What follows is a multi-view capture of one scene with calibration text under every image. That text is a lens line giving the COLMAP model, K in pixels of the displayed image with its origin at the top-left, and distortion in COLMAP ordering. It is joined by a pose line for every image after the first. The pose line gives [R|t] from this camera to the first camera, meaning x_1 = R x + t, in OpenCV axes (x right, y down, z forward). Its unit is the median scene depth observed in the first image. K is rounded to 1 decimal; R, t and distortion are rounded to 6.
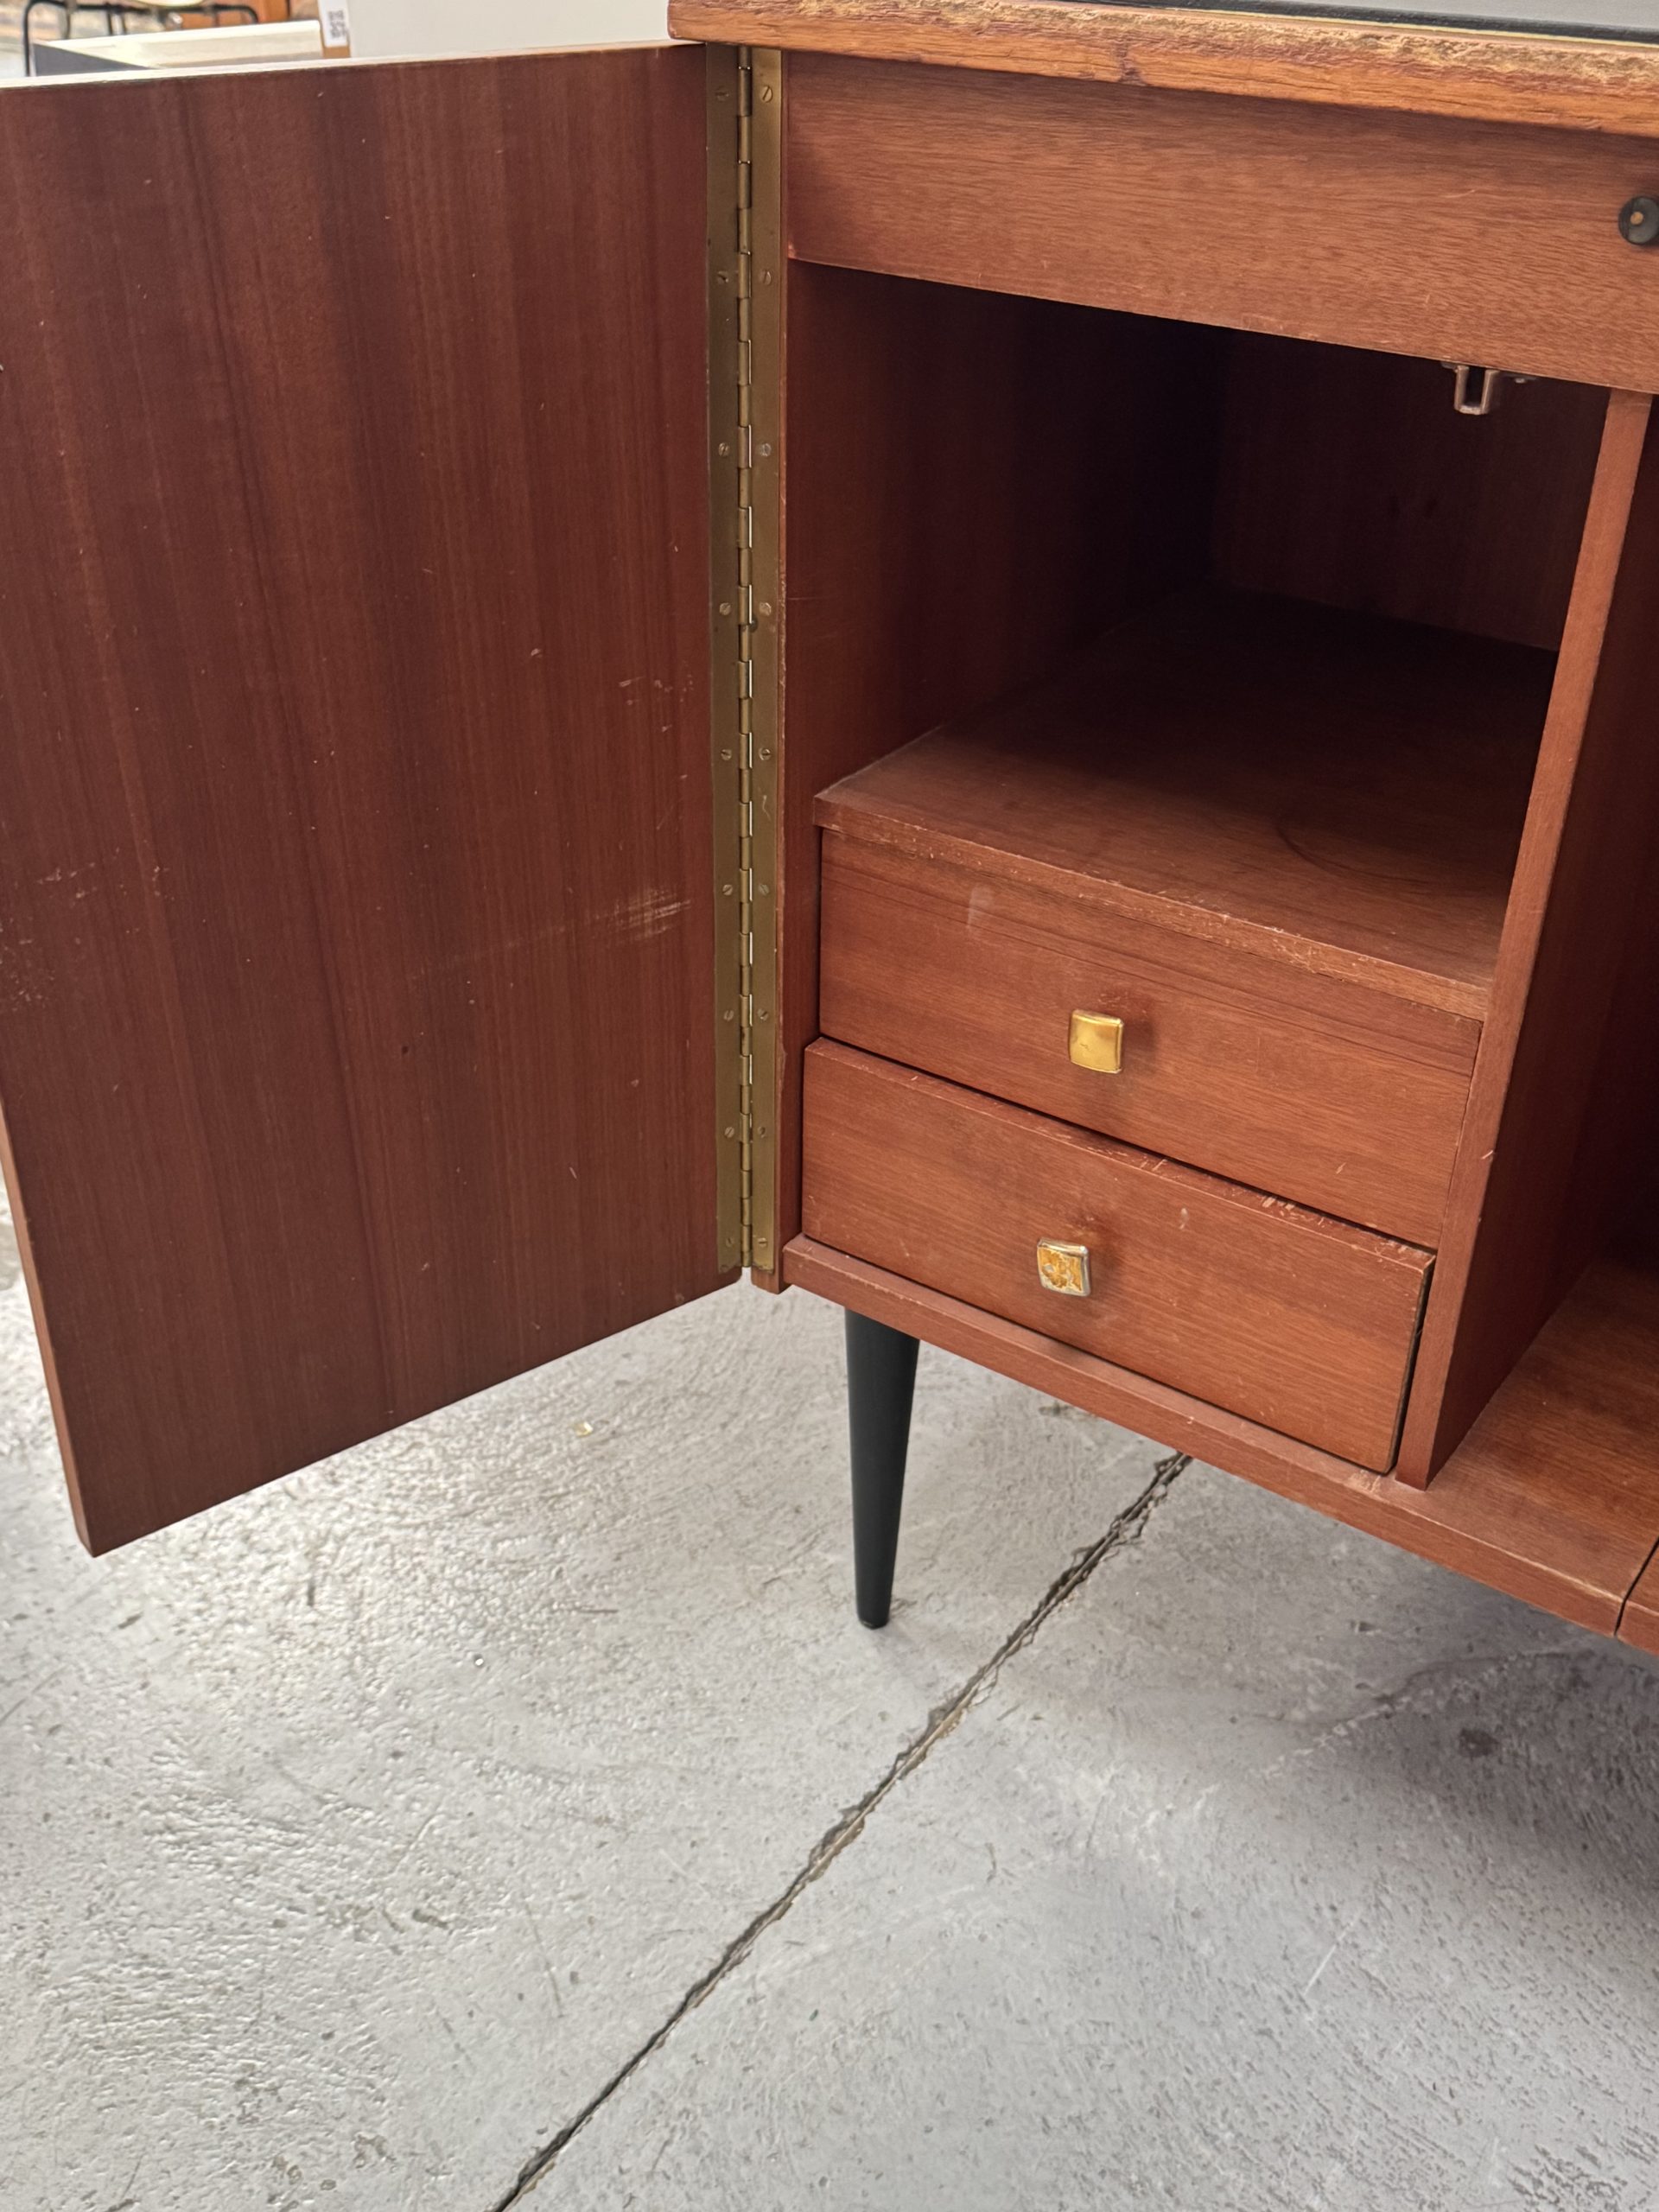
lens RADIAL K [[2210.1, 0, 838.6], [0, 2210.1, 1109.7], [0, 0, 1]] dist [0.161950, -0.365489]
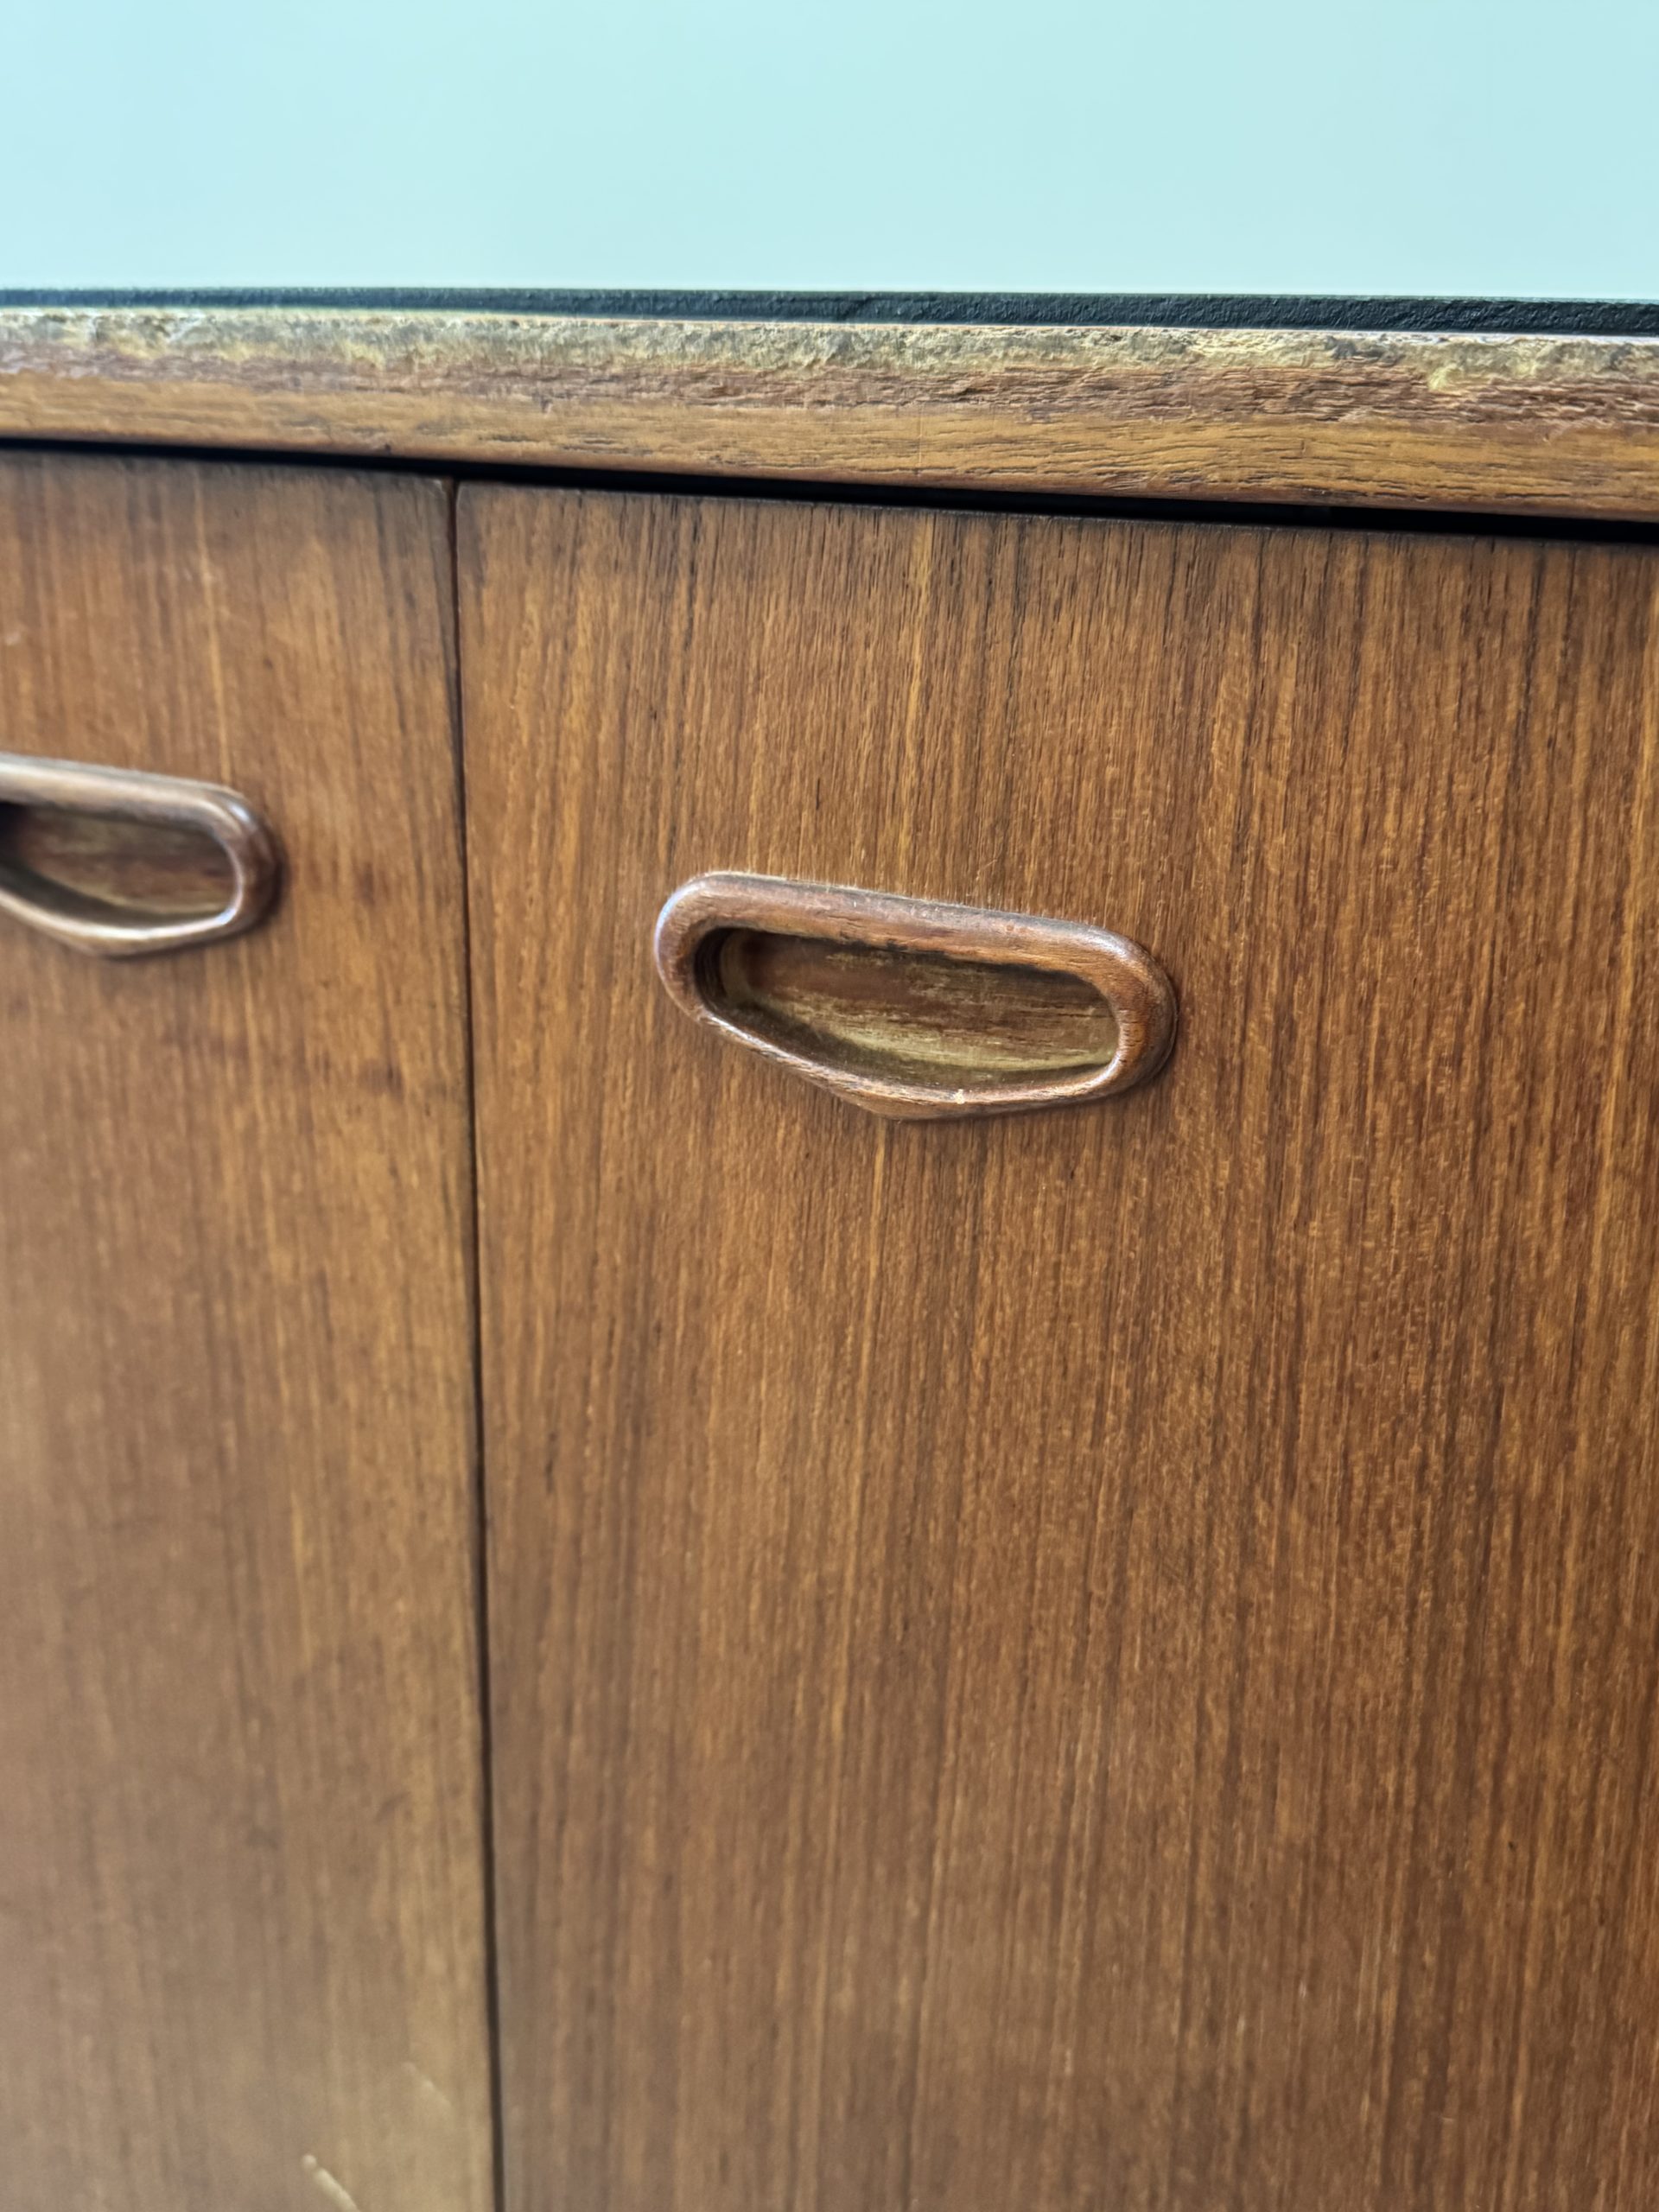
lens RADIAL K [[2289.3, 0, 829.5], [0, 2289.3, 1106.0], [0, 0, 1]] dist [0.172582, -0.466364]
pose [[0.995503, -0.026882, 0.090838, 0.224530], [0.046343, 0.974513, -0.219494, -0.085438], [-0.082622, 0.222716, 0.971376, 0.270770]]
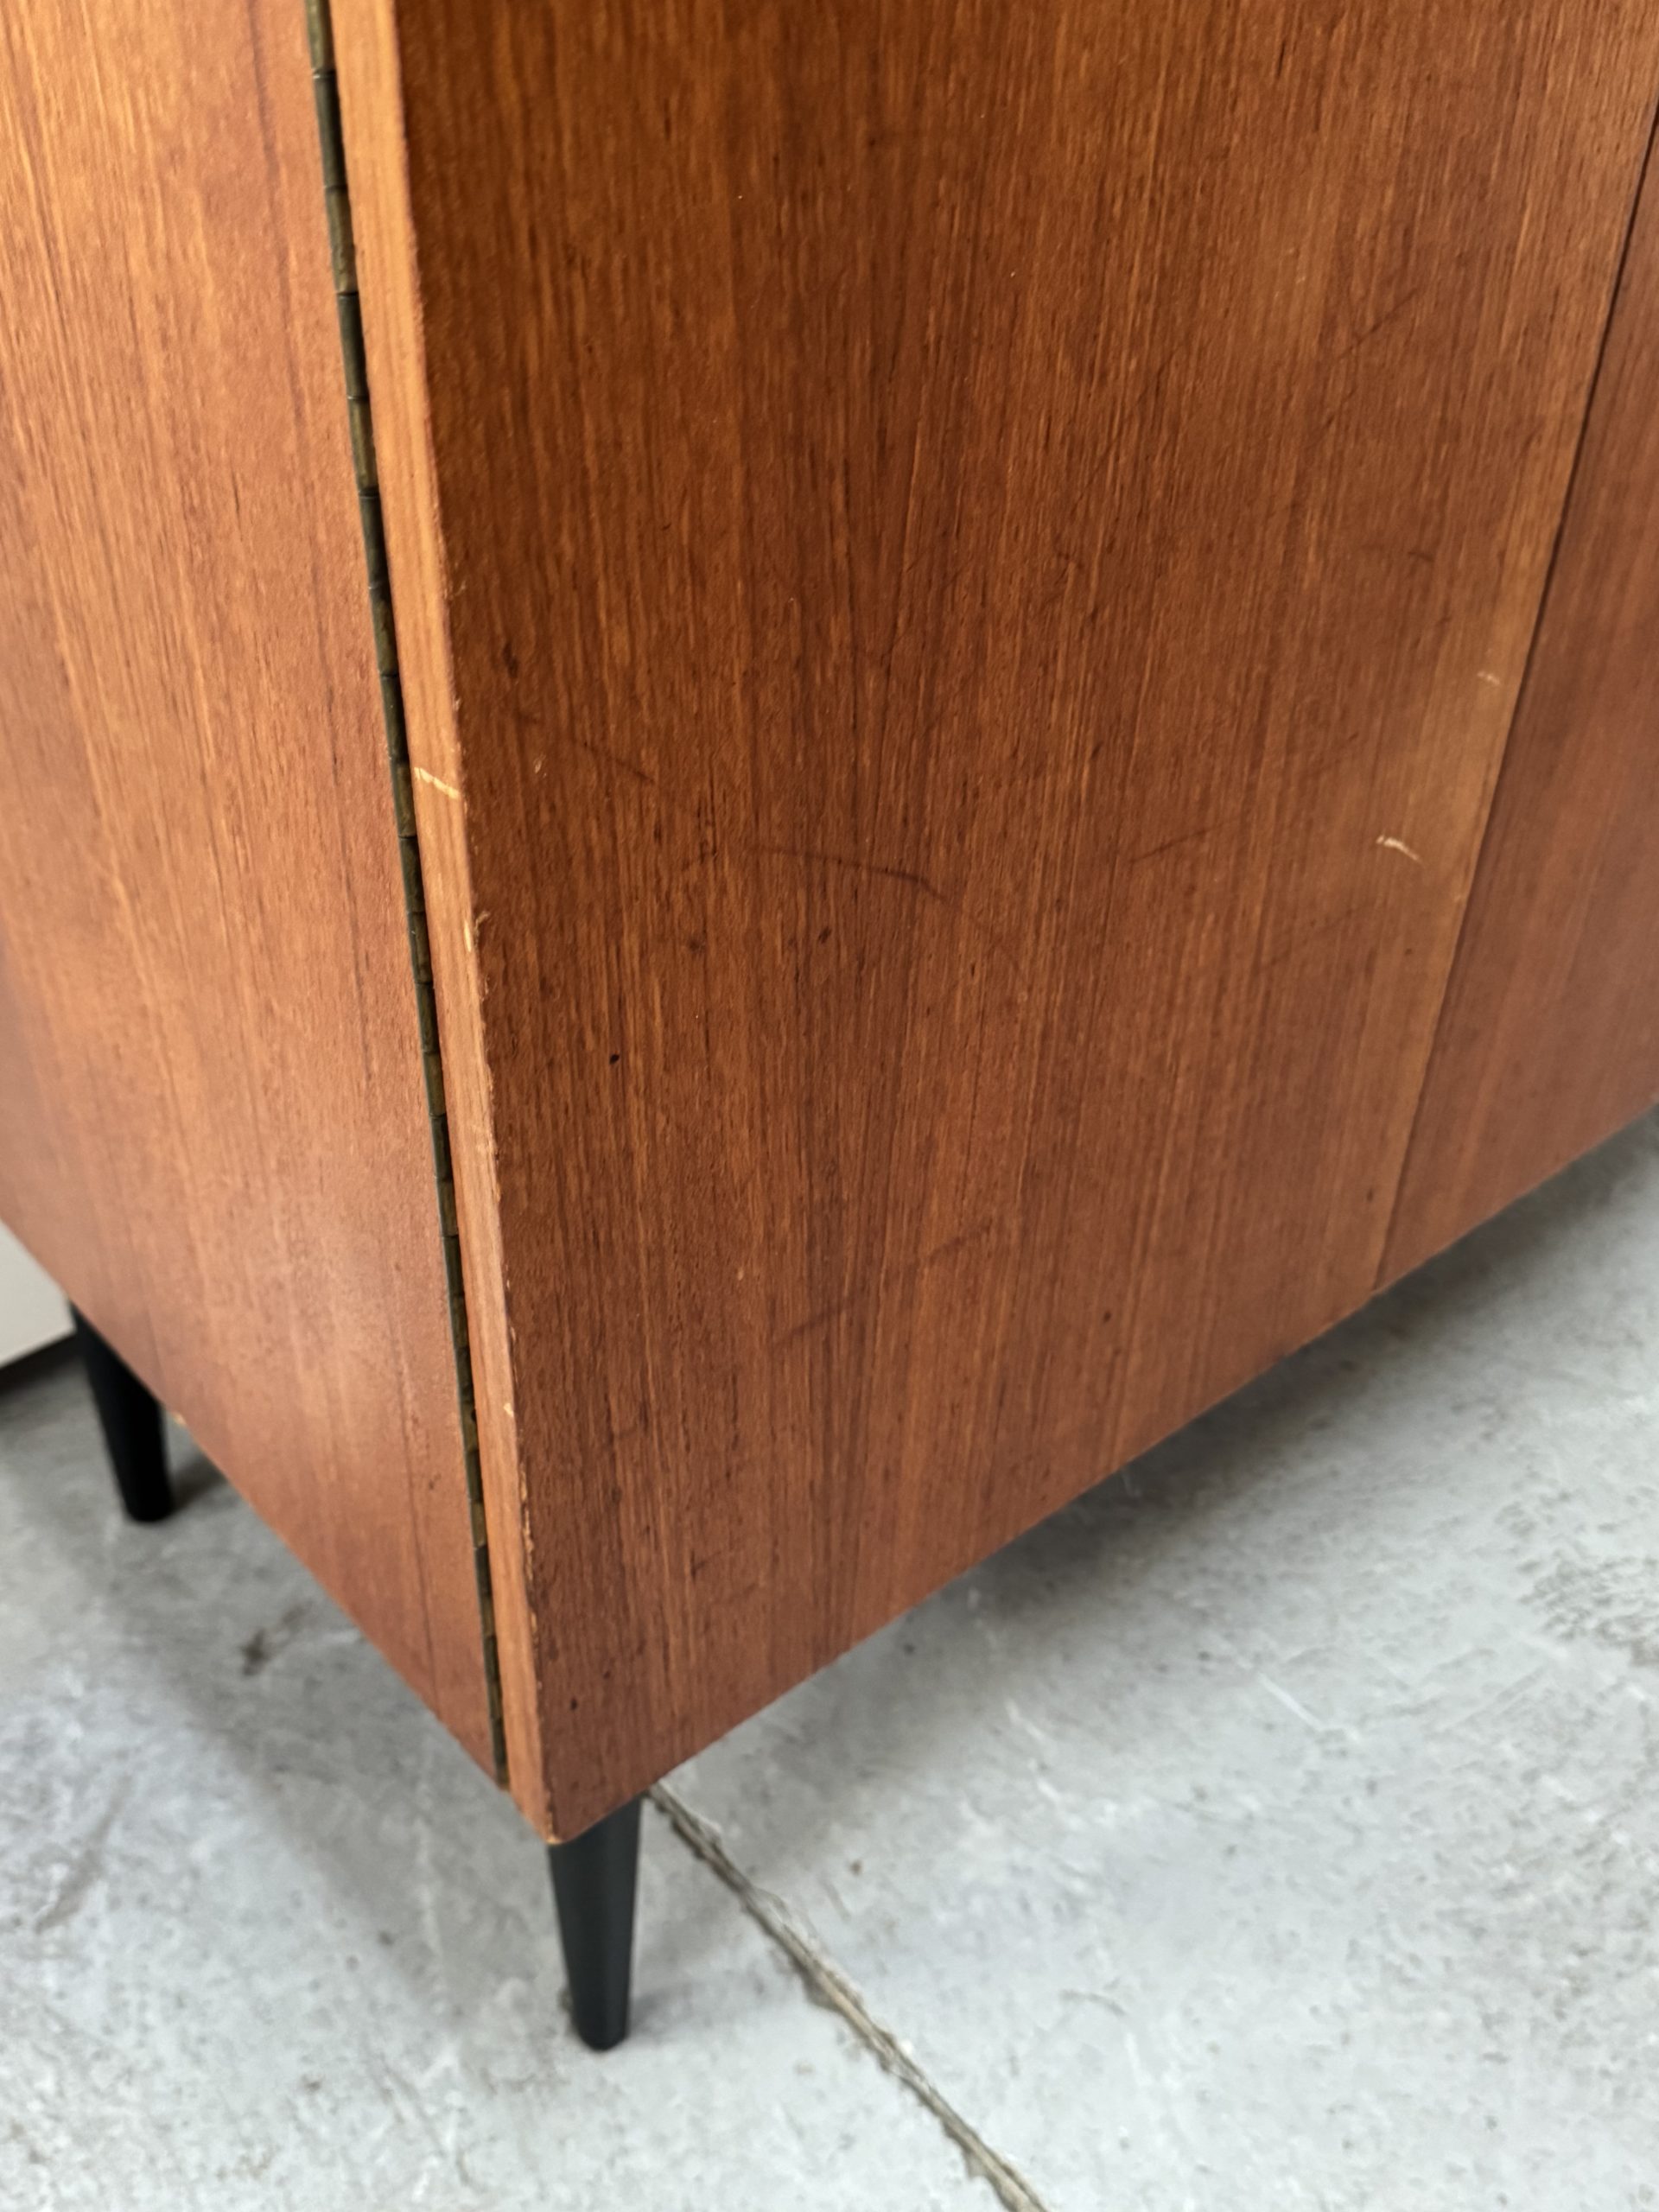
lens RADIAL K [[2210.8, 0, 829.3], [0, 2210.8, 1116.2], [0, 0, 1]] dist [0.183653, -0.458861]
pose [[0.243471, -0.605855, 0.757404, -0.328549], [0.485226, 0.752241, 0.445746, -0.244146], [-0.839808, 0.258986, 0.477126, 0.645427]]
